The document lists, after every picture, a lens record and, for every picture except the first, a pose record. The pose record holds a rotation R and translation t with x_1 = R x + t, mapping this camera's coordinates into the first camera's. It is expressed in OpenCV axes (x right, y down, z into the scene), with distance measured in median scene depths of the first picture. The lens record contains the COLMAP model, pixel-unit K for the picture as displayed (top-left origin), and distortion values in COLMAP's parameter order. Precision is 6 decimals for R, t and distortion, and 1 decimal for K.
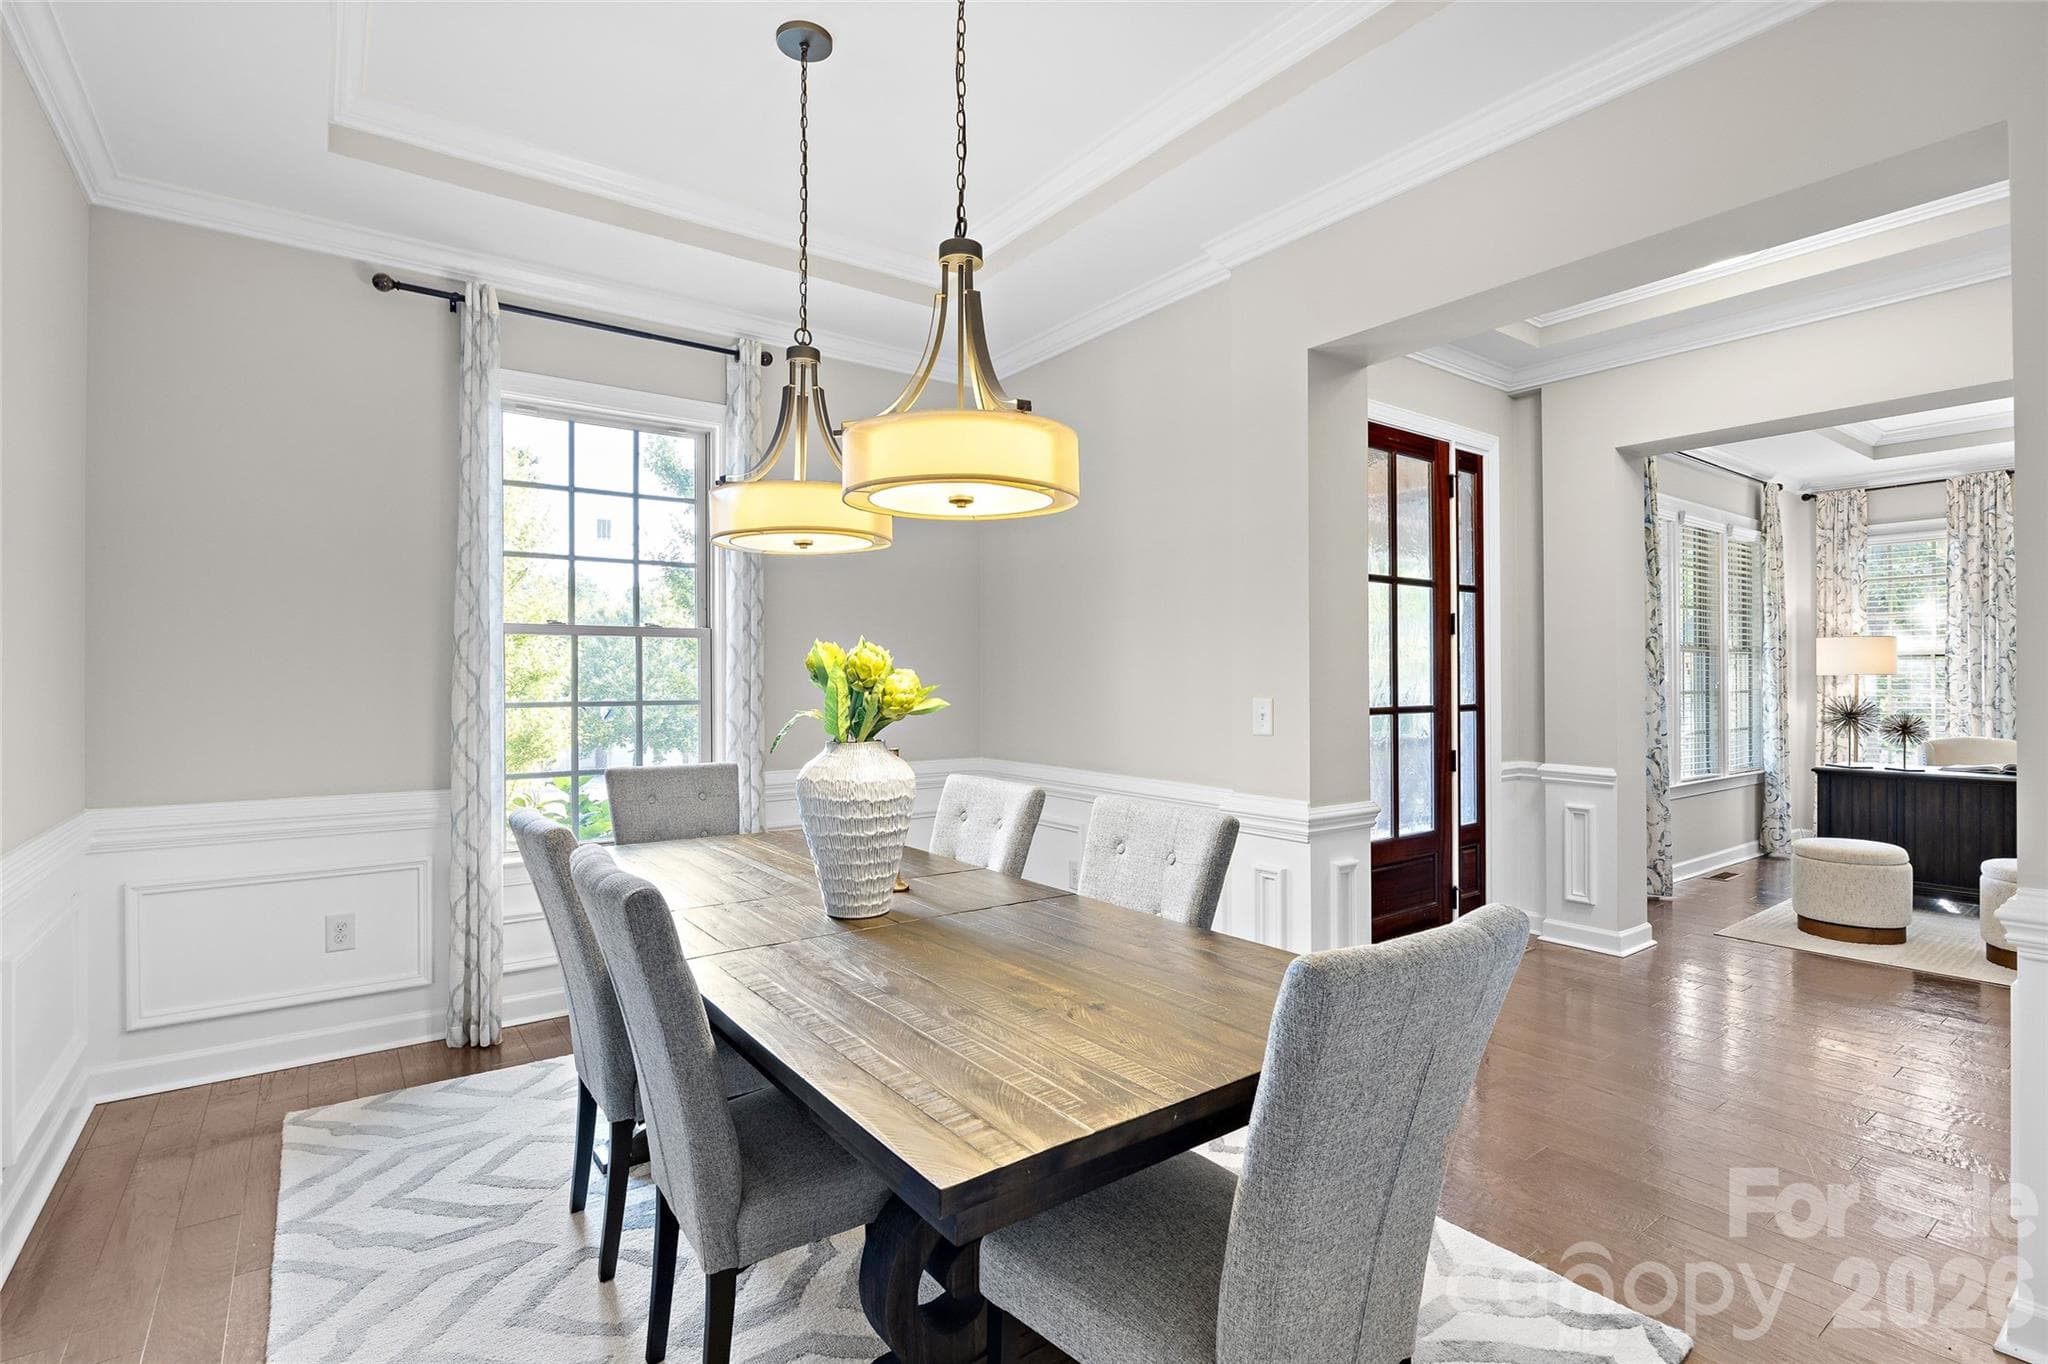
lens RADIAL K [[948.1, 0, 1025.4], [0, 948.1, 674.9], [0, 0, 1]] dist [-0.012418, -0.000698]
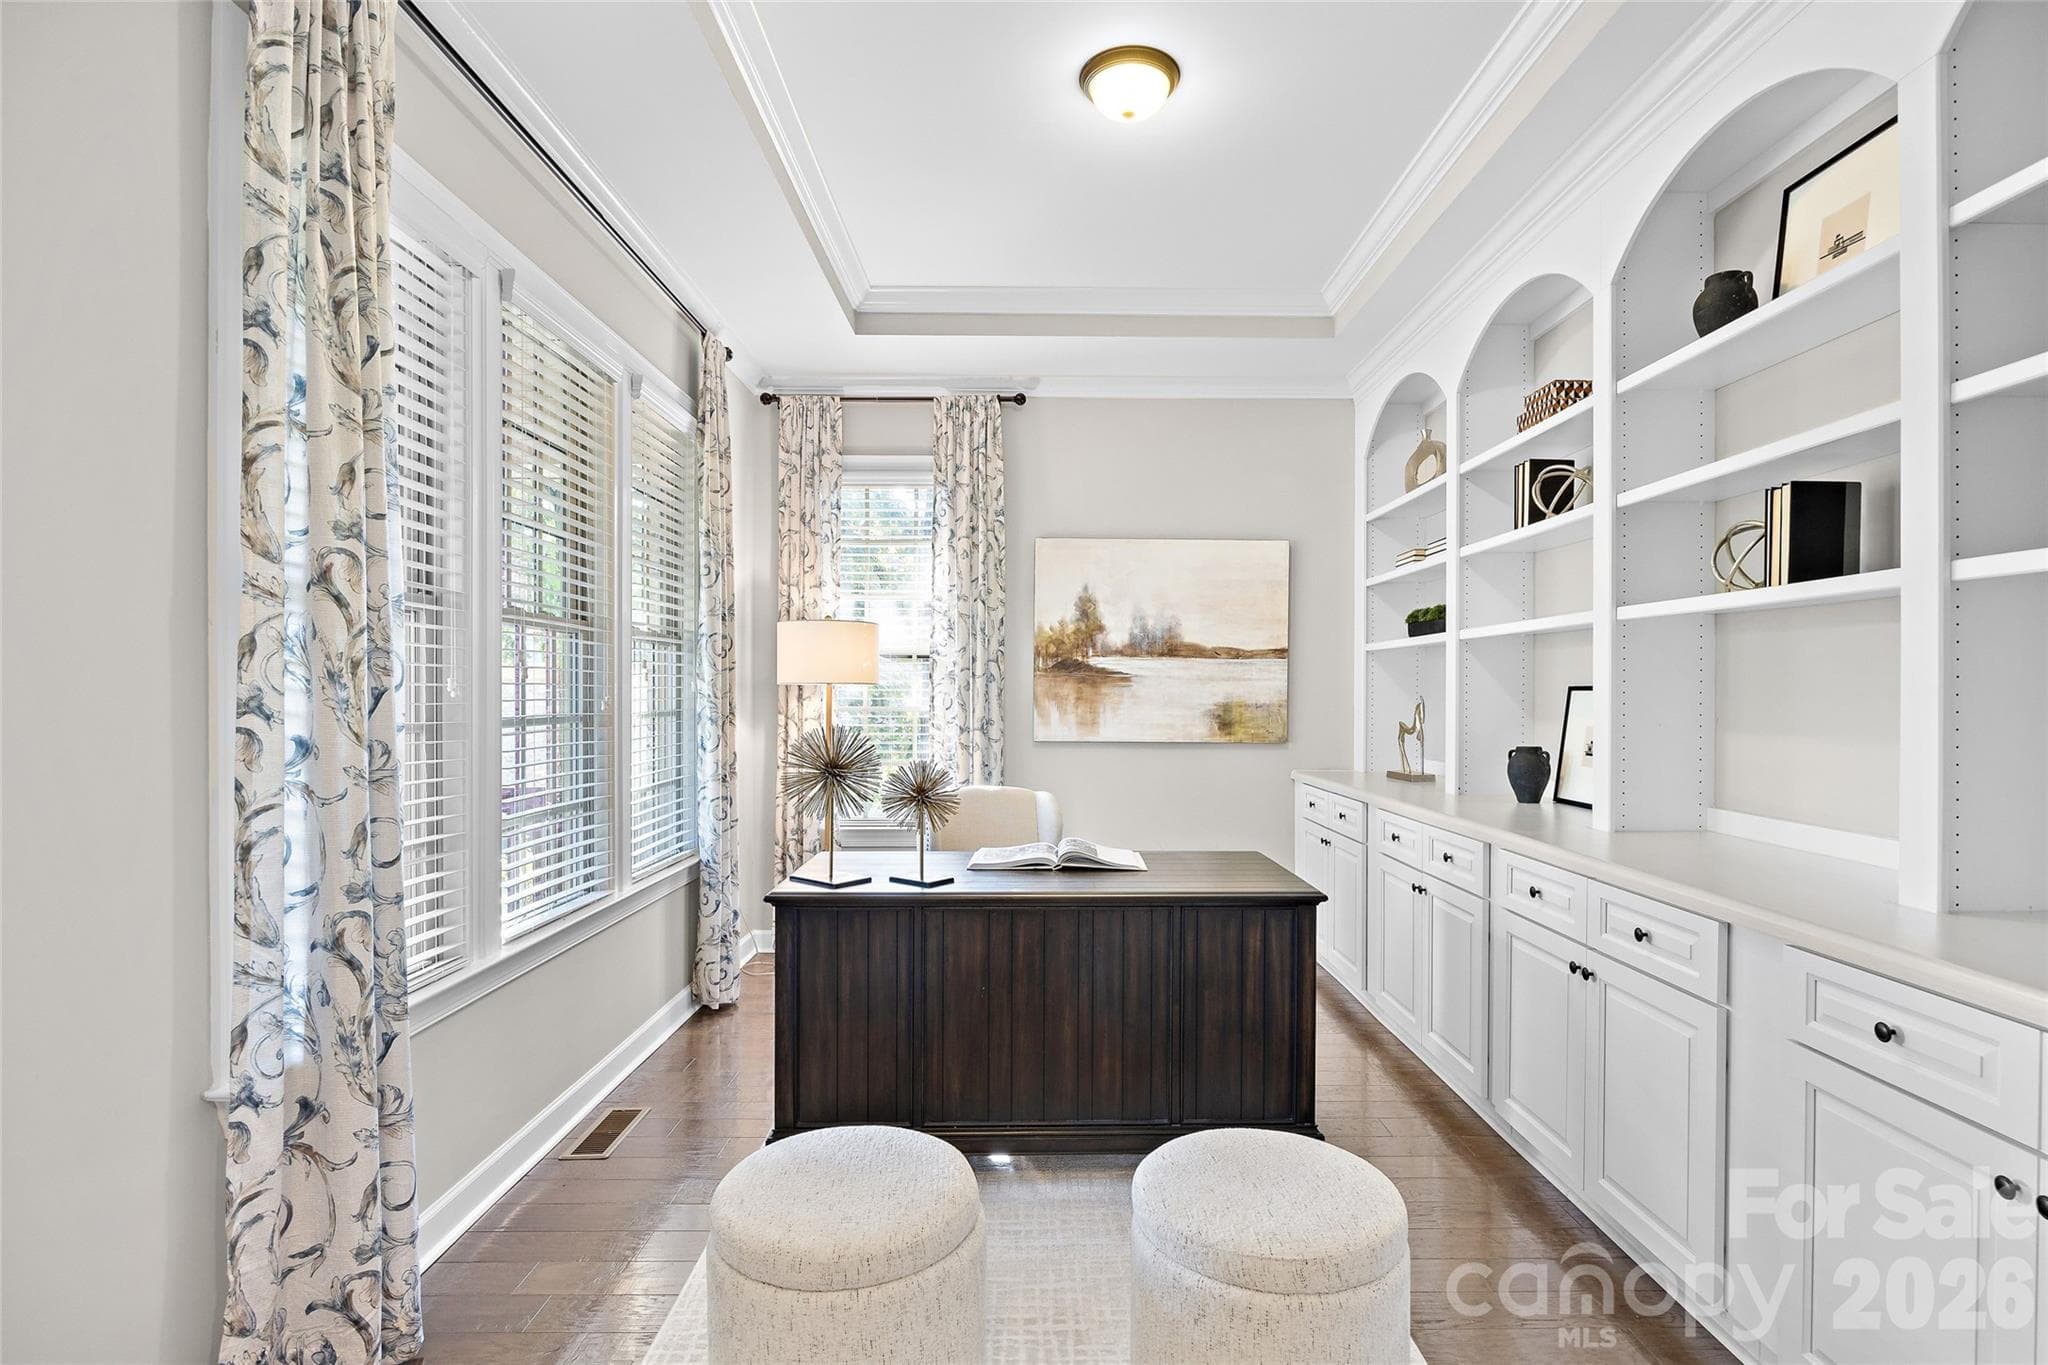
lens RADIAL K [[948.1, 0, 1026.3], [0, 948.1, 691.4], [0, 0, 1]] dist [-0.012418, -0.000698]
pose [[0.578650, 0.002055, 0.815573, 0.456009], [-0.006834, 0.999974, 0.002329, 0.002328], [-0.815547, -0.006922, 0.578649, 0.537859]]
